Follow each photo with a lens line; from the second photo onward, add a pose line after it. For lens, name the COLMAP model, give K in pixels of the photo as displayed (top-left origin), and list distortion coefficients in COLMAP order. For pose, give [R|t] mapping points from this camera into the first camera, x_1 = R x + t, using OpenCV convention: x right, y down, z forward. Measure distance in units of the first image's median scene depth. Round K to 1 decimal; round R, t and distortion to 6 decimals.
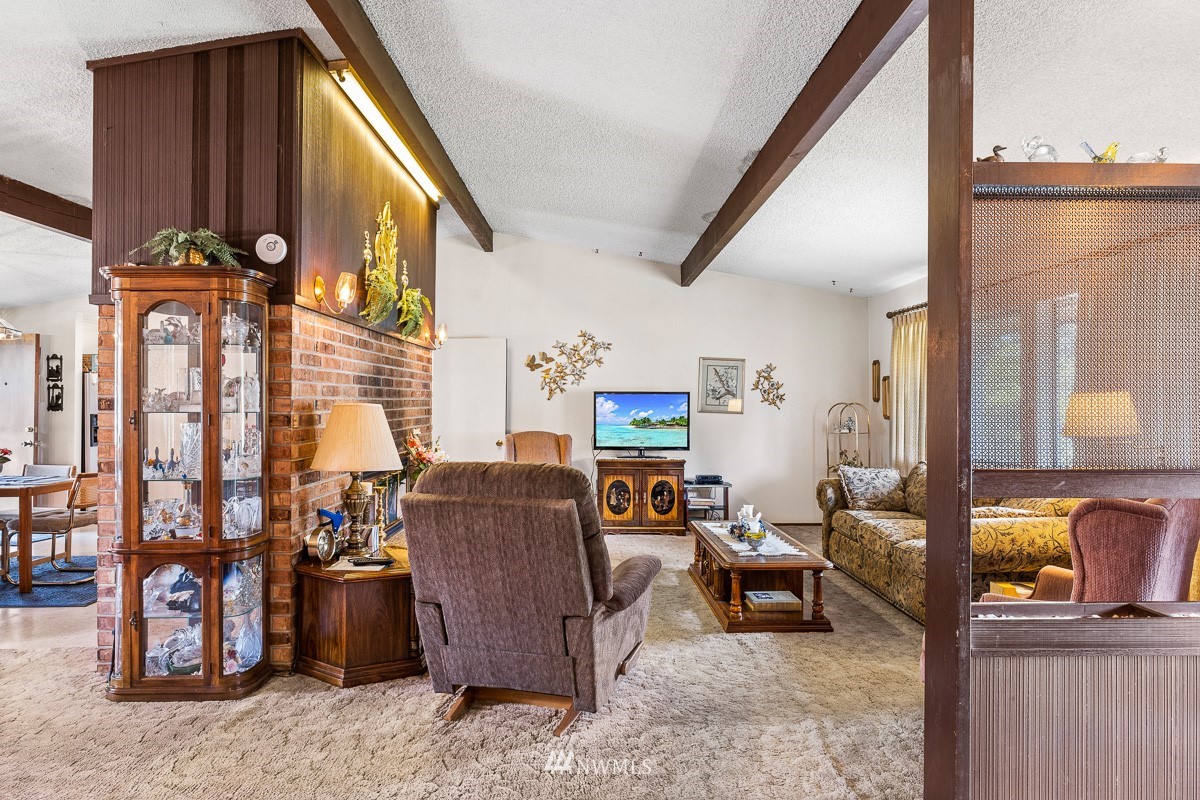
lens RADIAL K [[706.3, 0, 600.0], [0, 706.3, 400.0], [0, 0, 1]] dist [-0.004506, 0.001367]
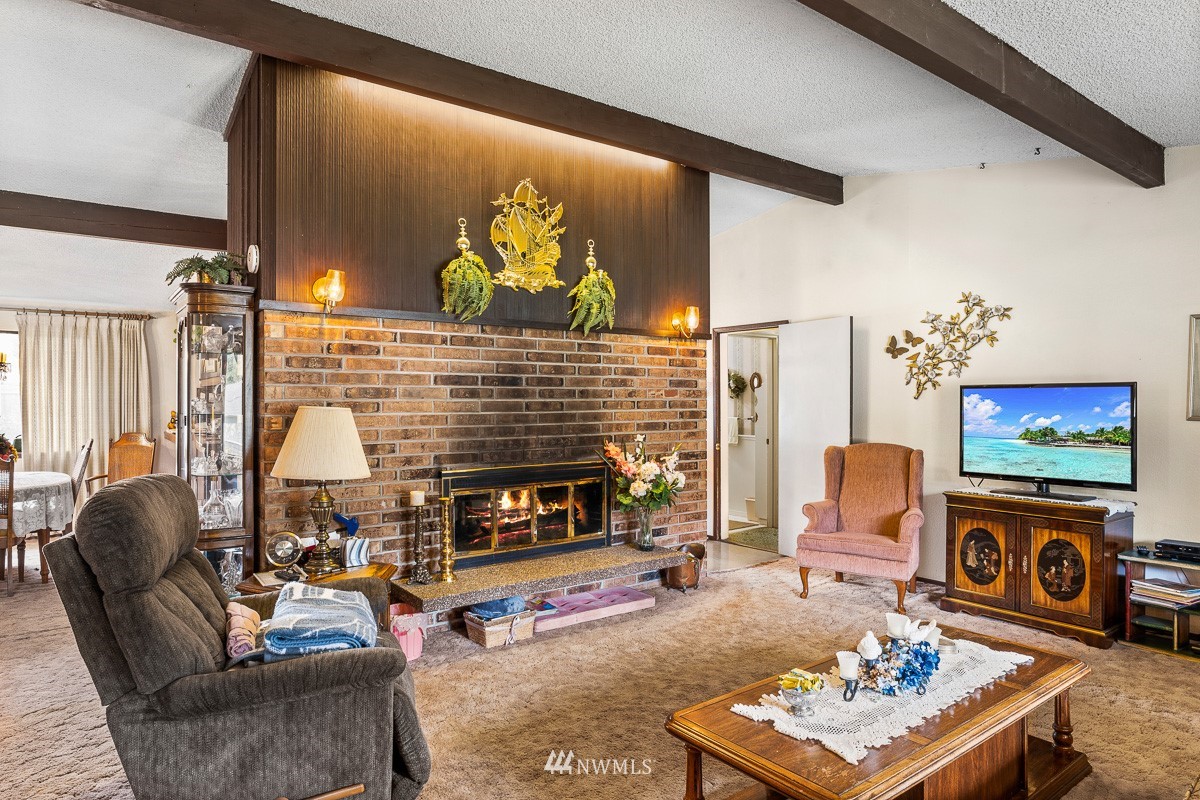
lens RADIAL K [[712.2, 0, 600.0], [0, 712.2, 400.0], [0, 0, 1]] dist [0.003068, 0.002322]
pose [[0.608360, -0.008421, -0.793616, 0.308202], [0.006760, 0.999962, -0.005429, 0.002682], [0.793632, -0.002062, 0.608394, 0.348150]]
